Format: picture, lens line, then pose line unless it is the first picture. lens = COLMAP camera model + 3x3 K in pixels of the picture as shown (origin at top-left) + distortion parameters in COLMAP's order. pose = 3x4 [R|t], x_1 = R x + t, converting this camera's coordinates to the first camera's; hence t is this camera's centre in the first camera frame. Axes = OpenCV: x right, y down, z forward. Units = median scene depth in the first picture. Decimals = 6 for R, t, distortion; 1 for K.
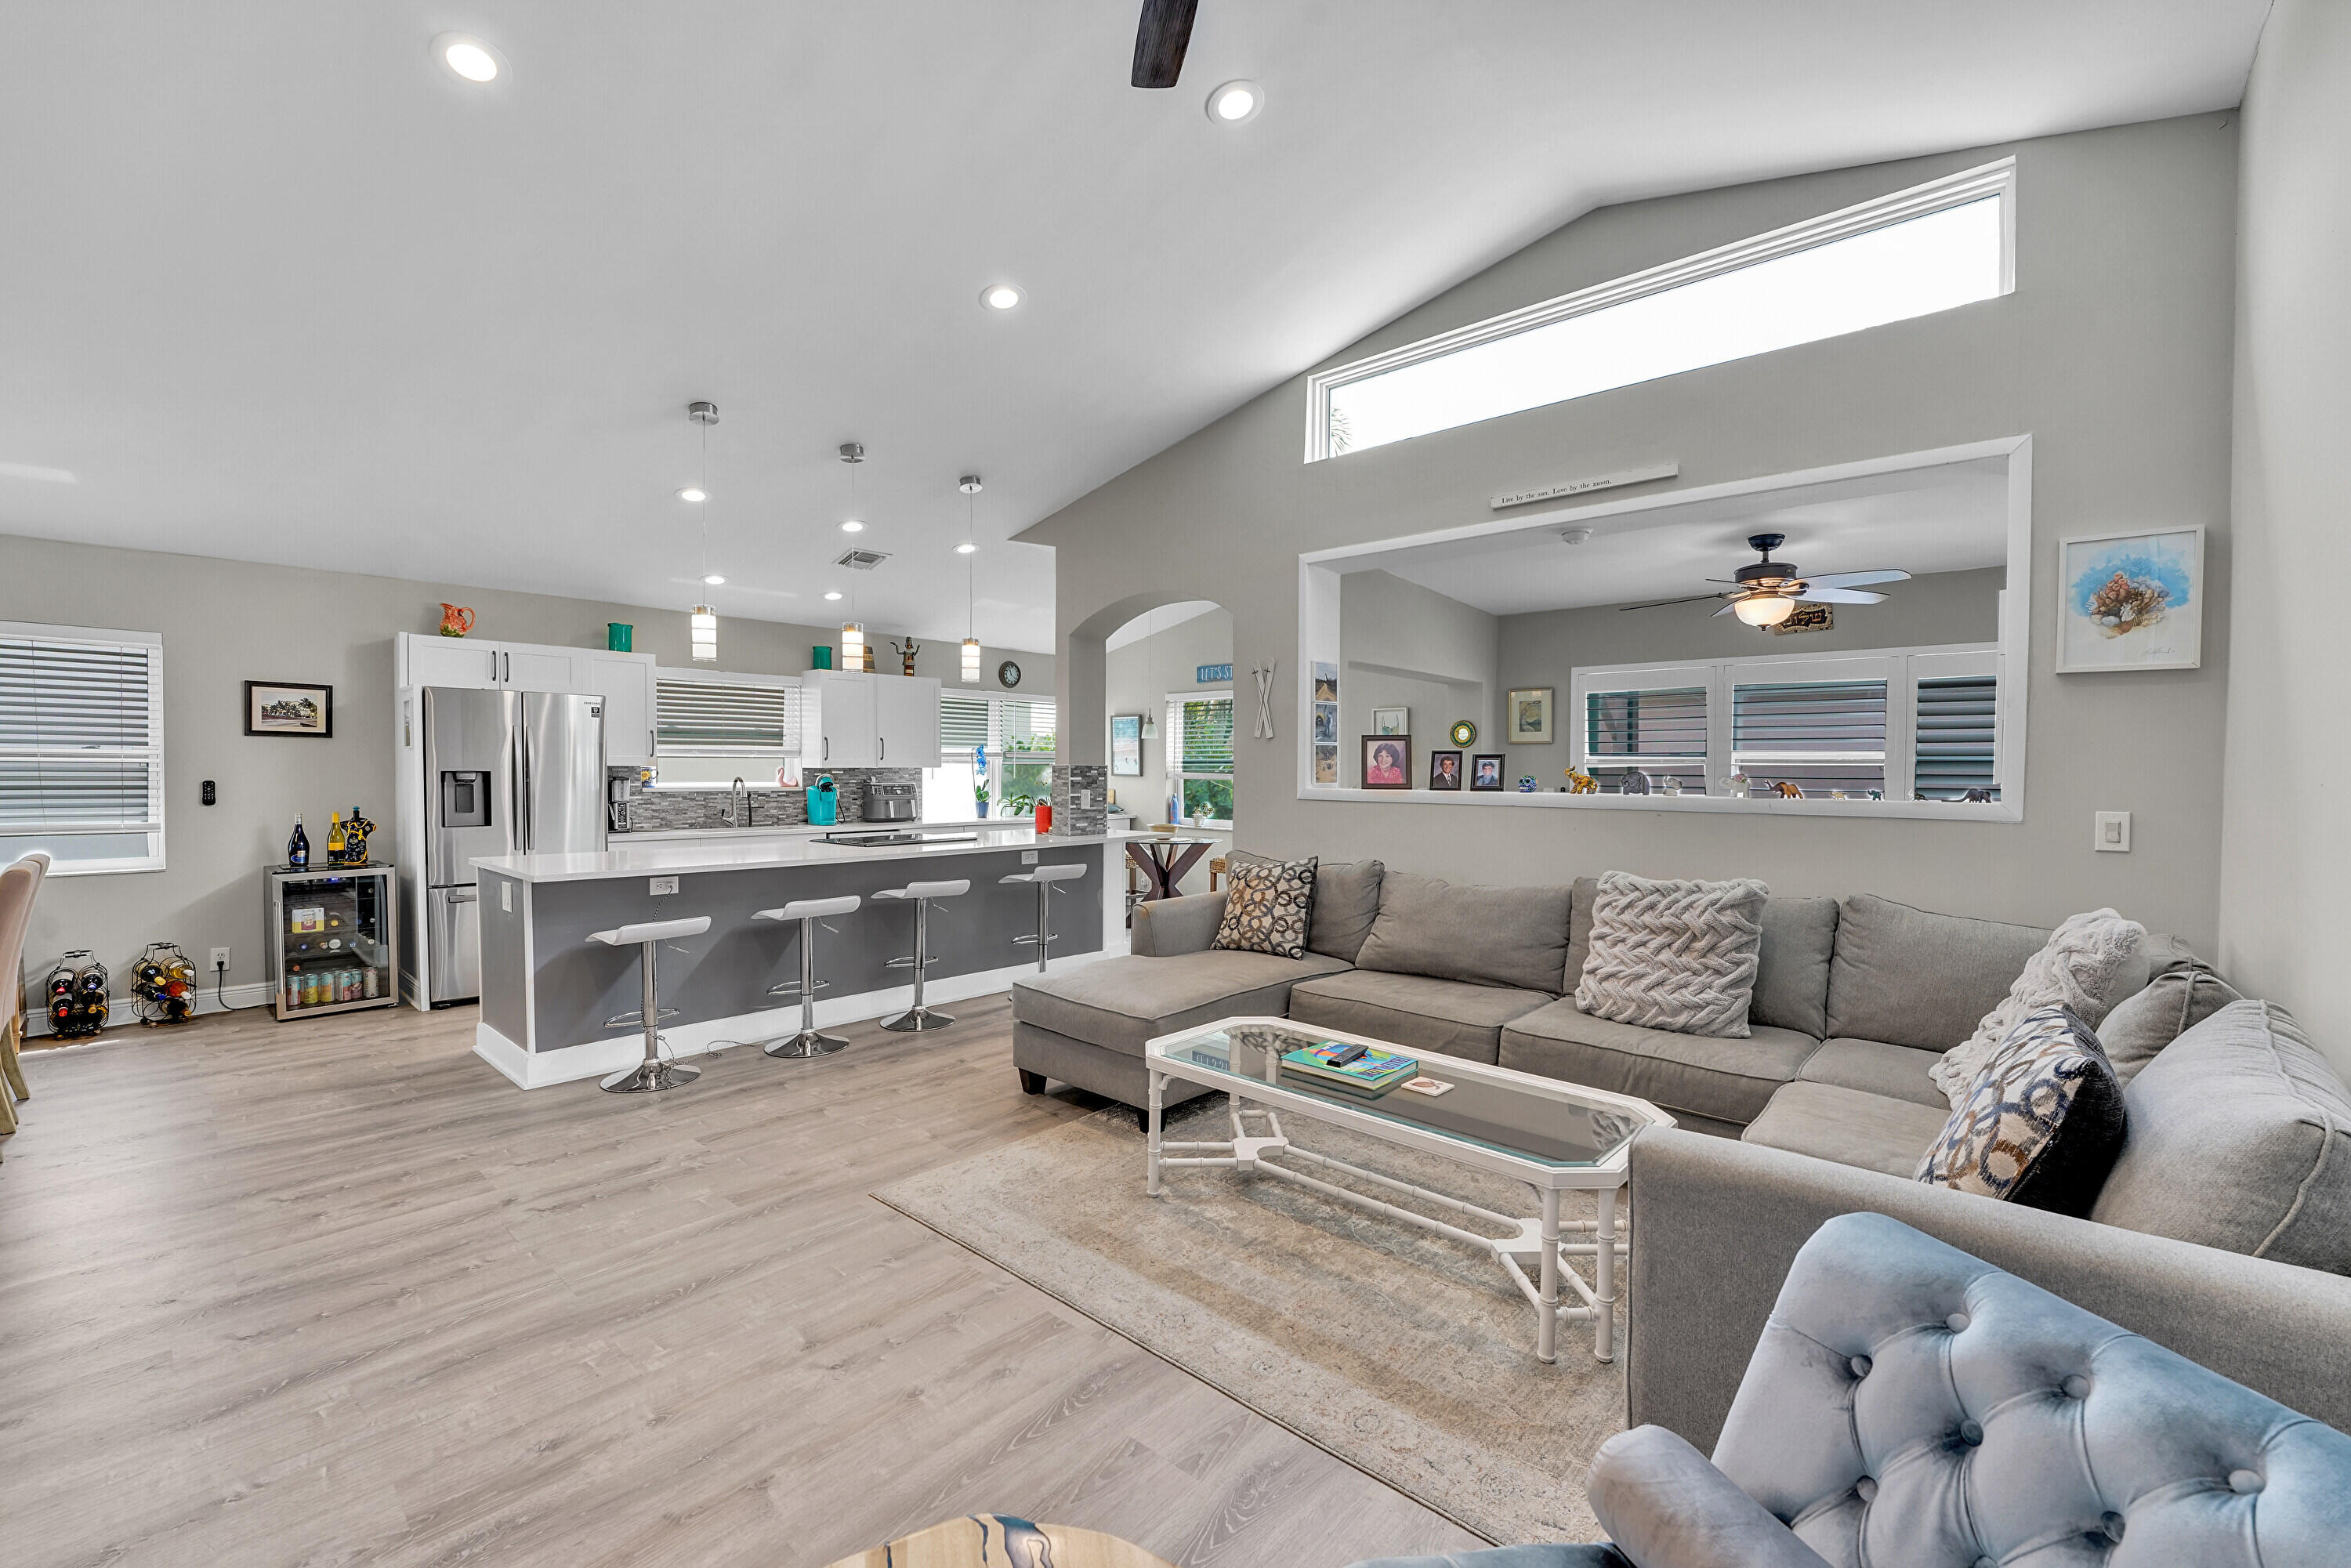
lens RADIAL K [[960.8, 0, 1169.3], [0, 960.8, 795.3], [0, 0, 1]] dist [-0.027687, 0.003085]
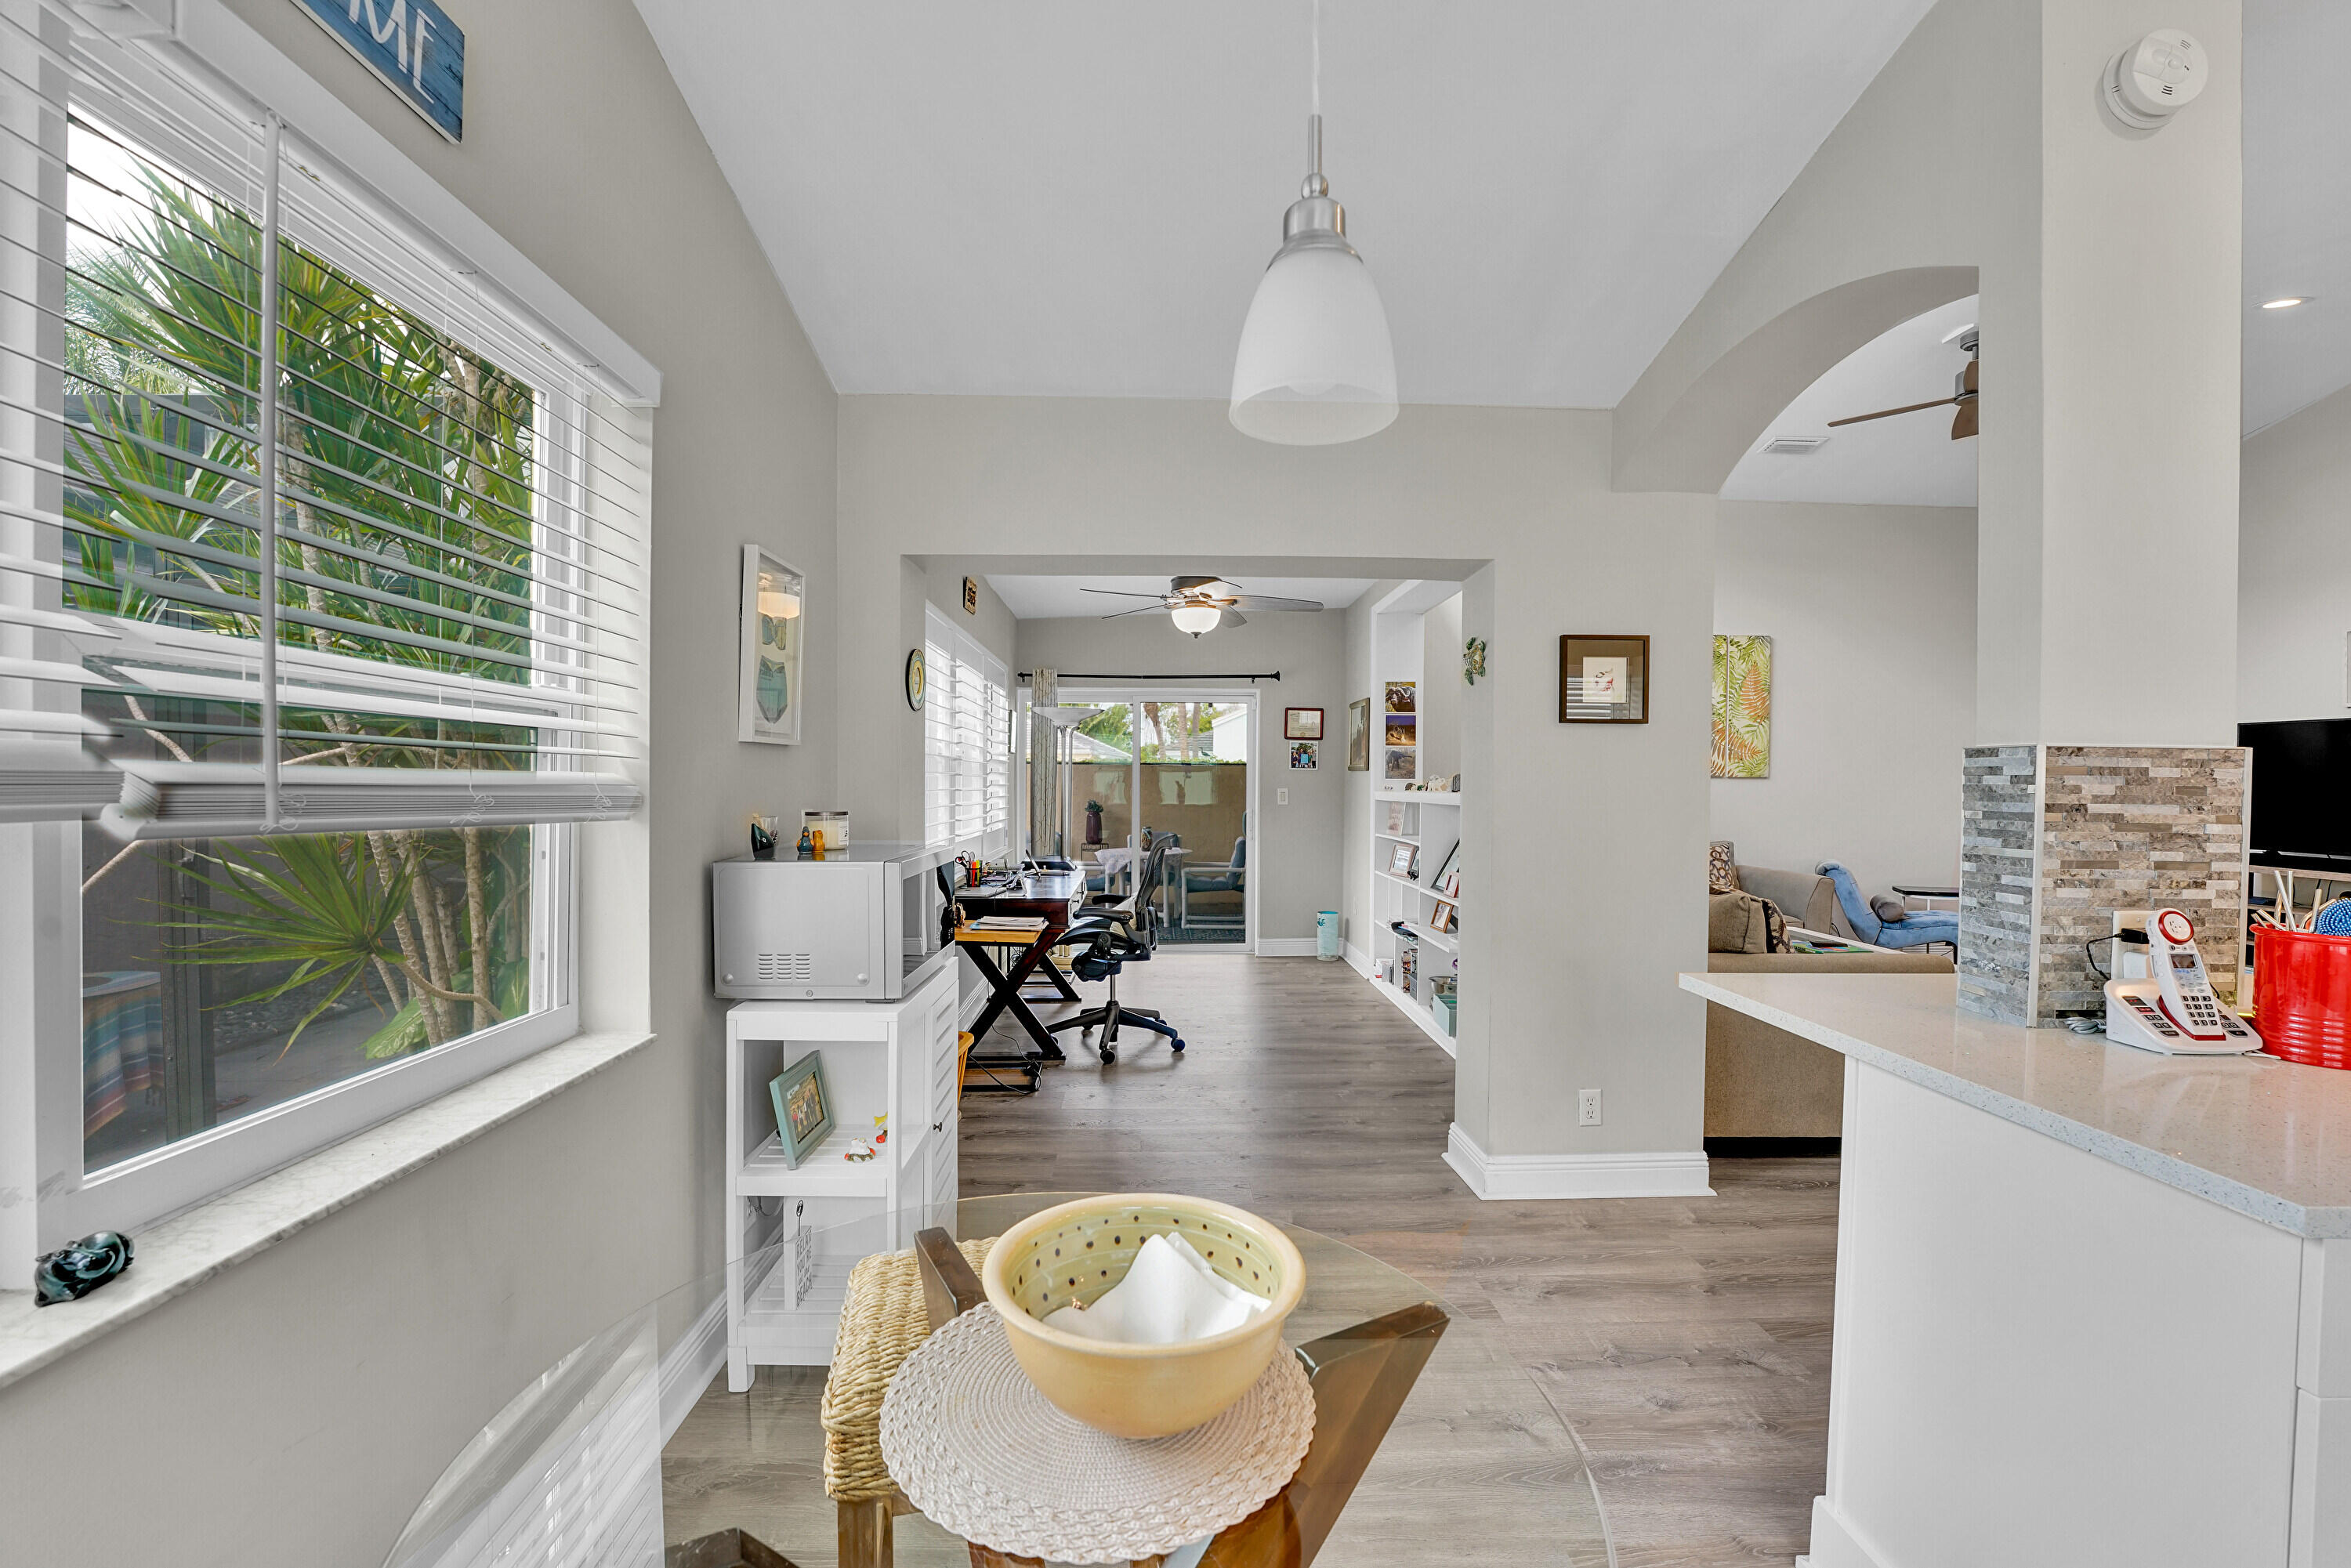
lens RADIAL K [[960.8, 0, 1170.6], [0, 960.8, 794.7], [0, 0, 1]] dist [-0.027687, 0.003085]
pose [[-0.686926, -0.021671, 0.726404, -0.126910], [0.007577, 0.999287, 0.036978, -0.035695], [-0.726688, 0.030905, -0.686272, 1.644071]]
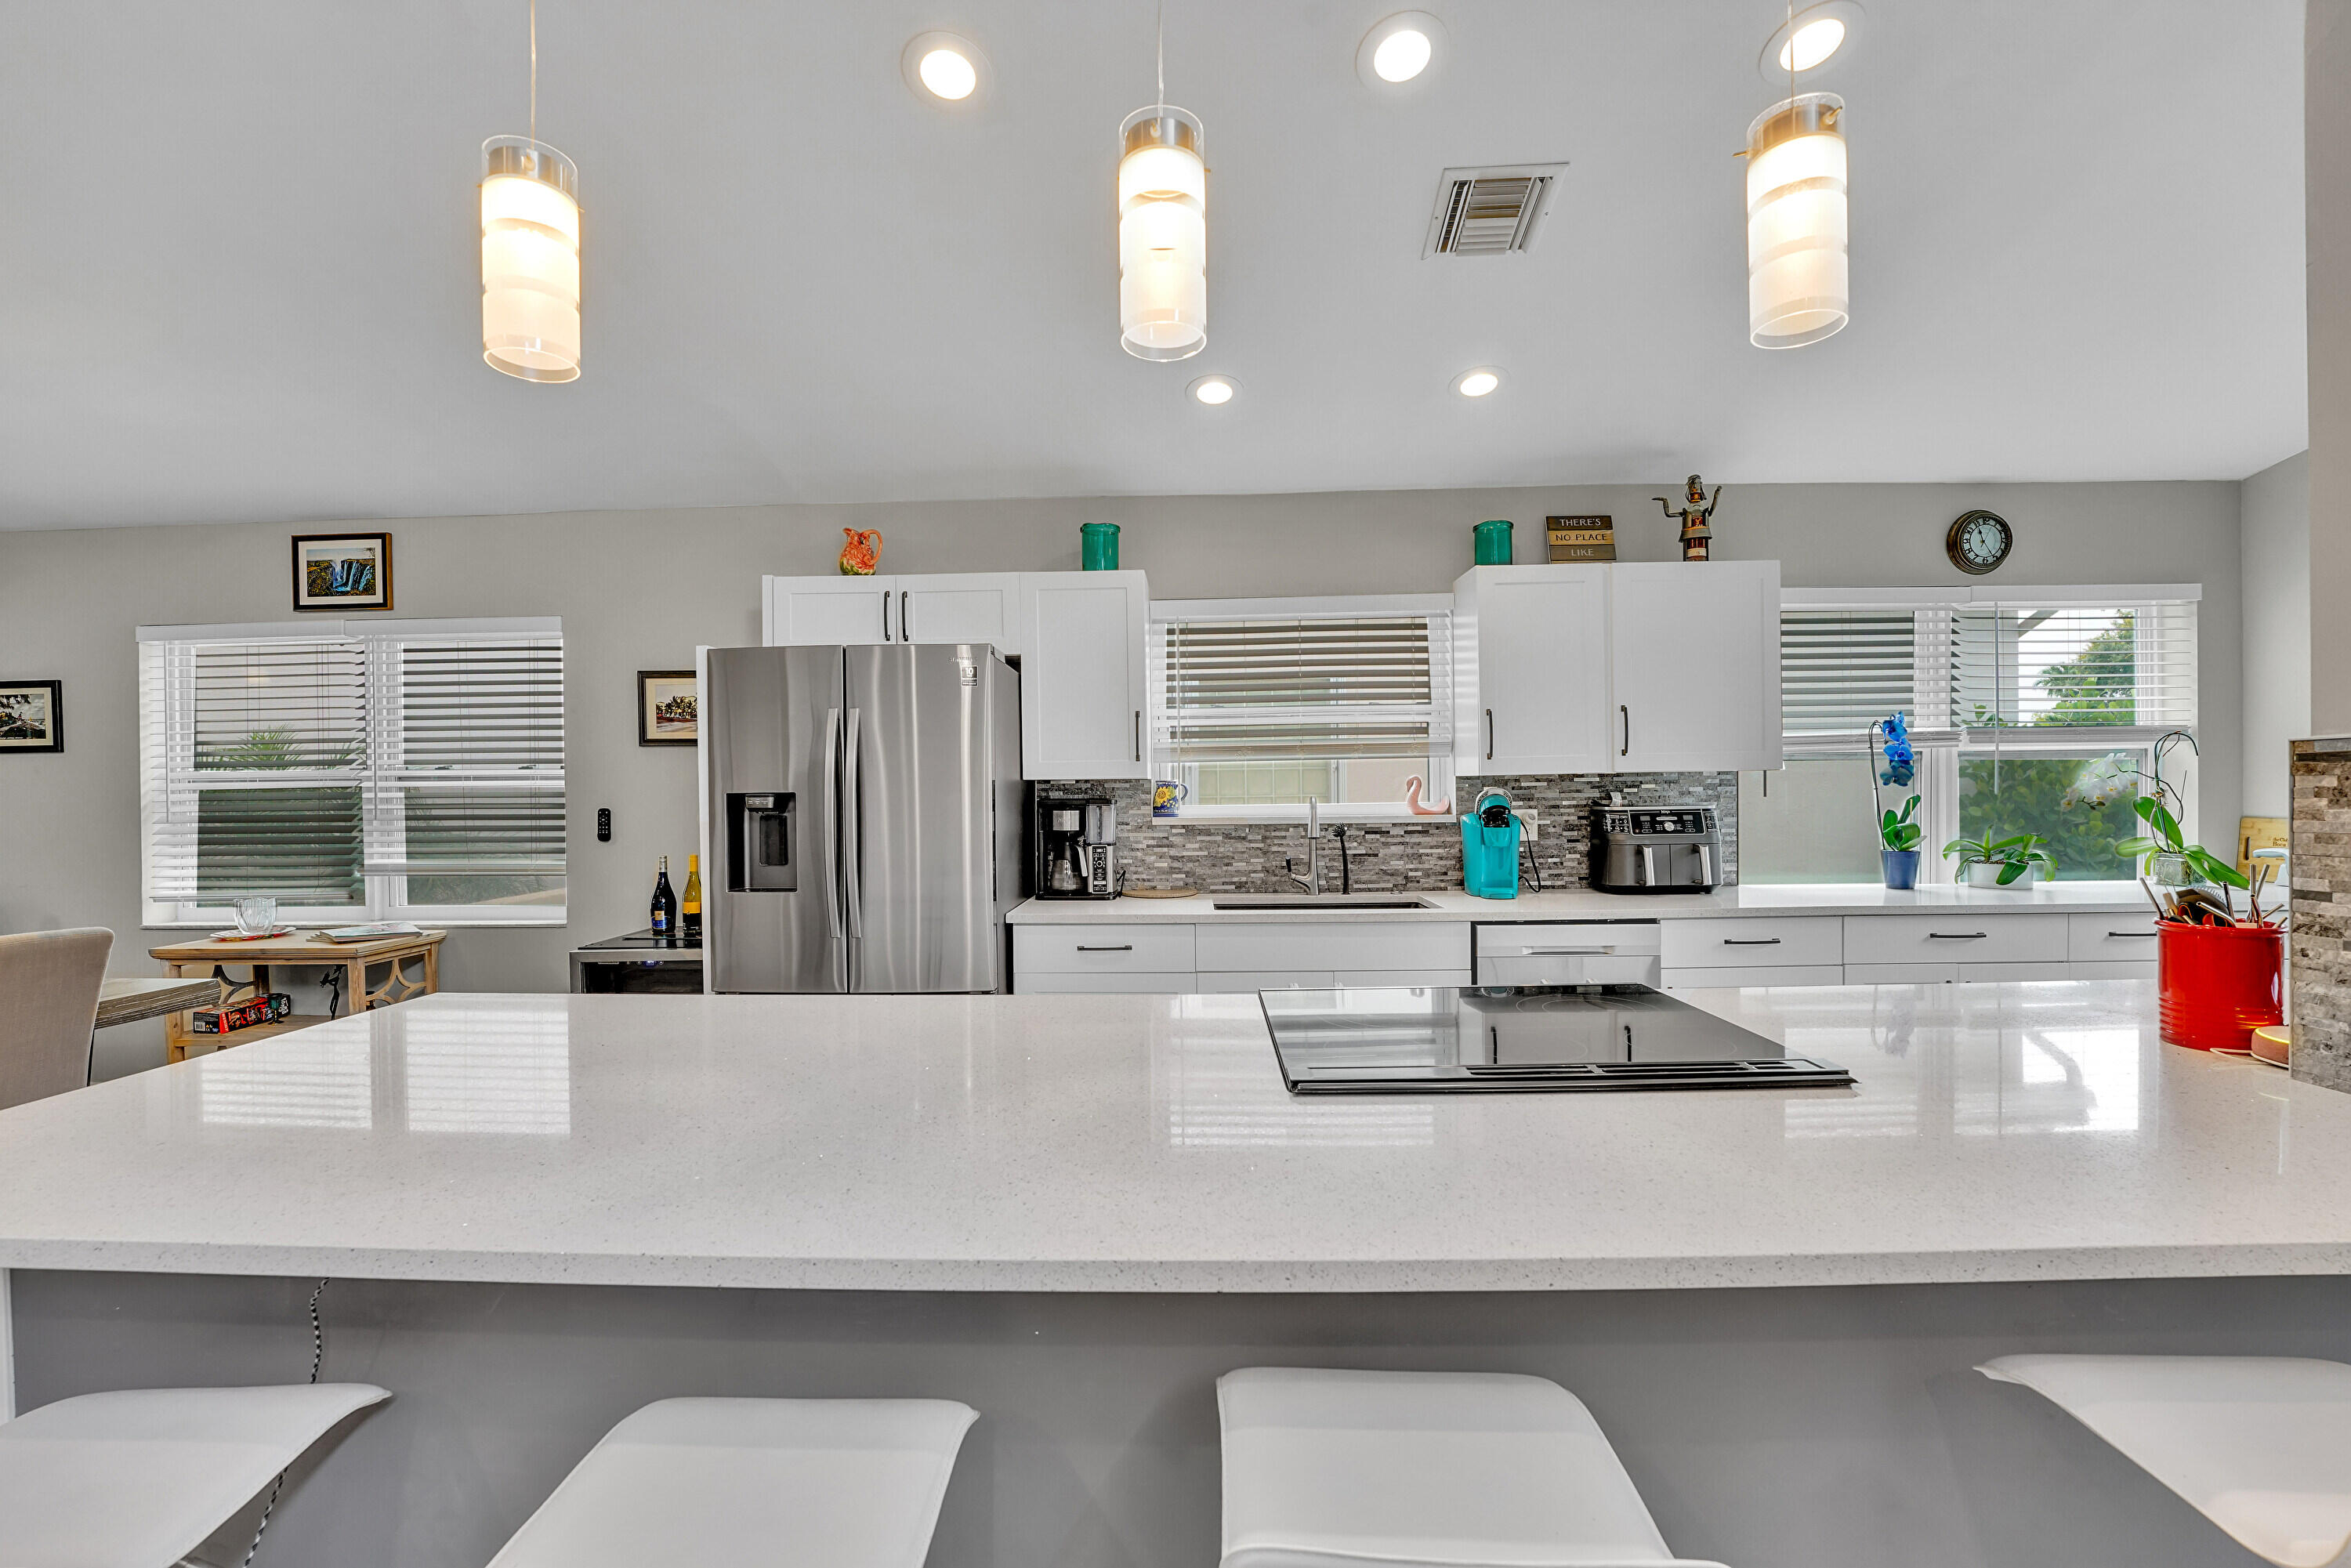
lens RADIAL K [[960.8, 0, 1169.7], [0, 960.8, 793.4], [0, 0, 1]] dist [-0.027687, 0.003085]
pose [[0.654384, -0.007812, -0.756122, -0.154997], [-0.003117, 0.999910, -0.013028, -0.018959], [0.756156, 0.010882, 0.654301, 0.827636]]
